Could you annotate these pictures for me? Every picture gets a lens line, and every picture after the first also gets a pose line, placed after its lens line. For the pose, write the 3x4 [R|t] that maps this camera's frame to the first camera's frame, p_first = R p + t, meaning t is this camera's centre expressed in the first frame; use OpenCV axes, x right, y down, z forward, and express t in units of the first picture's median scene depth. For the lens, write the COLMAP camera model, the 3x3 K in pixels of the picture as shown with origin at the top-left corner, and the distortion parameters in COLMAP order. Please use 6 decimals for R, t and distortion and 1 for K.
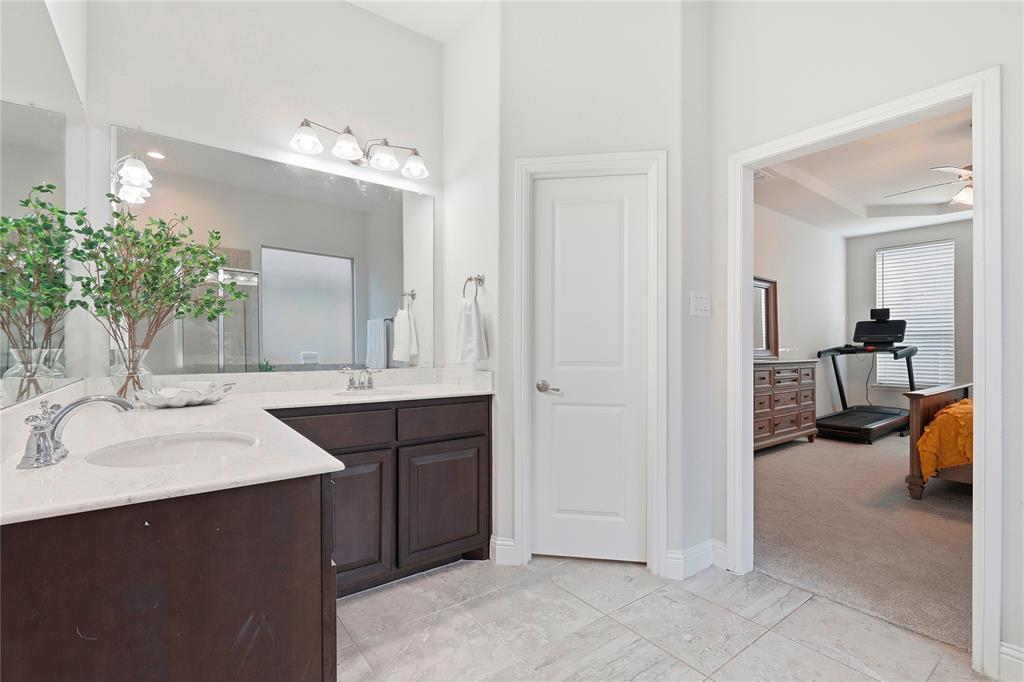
lens RADIAL K [[466.4, 0, 514.0], [0, 466.4, 343.8], [0, 0, 1]] dist [0.000533, 0.001636]
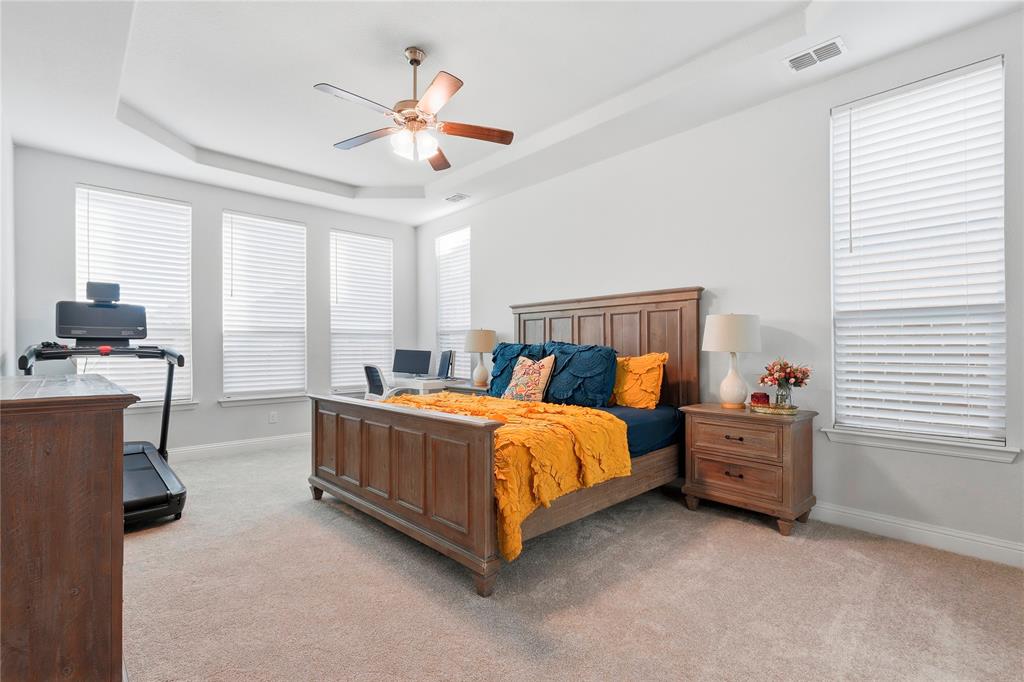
lens RADIAL K [[466.4, 0, 512.9], [0, 466.4, 347.7], [0, 0, 1]] dist [0.000533, 0.001636]
pose [[-0.101583, -0.003397, 0.994821, 0.132737], [-0.005554, 0.999981, 0.002848, 0.003505], [-0.994812, -0.005236, -0.101600, 0.551166]]
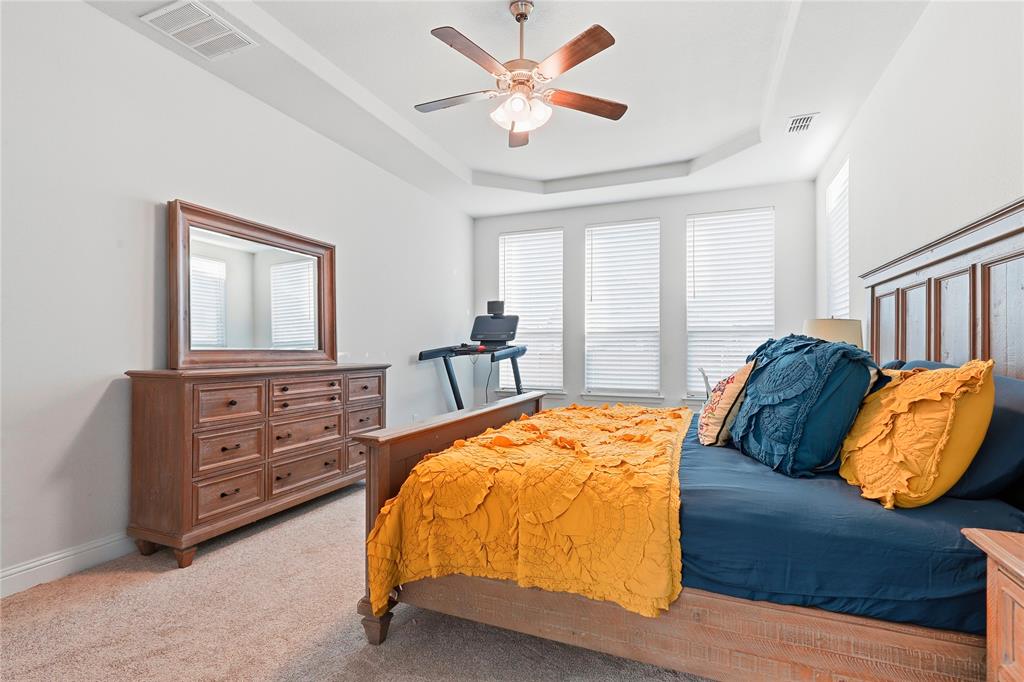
lens RADIAL K [[466.4, 0, 508.7], [0, 466.4, 348.8], [0, 0, 1]] dist [0.000533, 0.001636]
pose [[0.865181, -0.002408, 0.501455, 0.390245], [-0.001956, 0.999965, 0.008177, 0.004033], [-0.501457, -0.008055, 0.865145, 0.261179]]
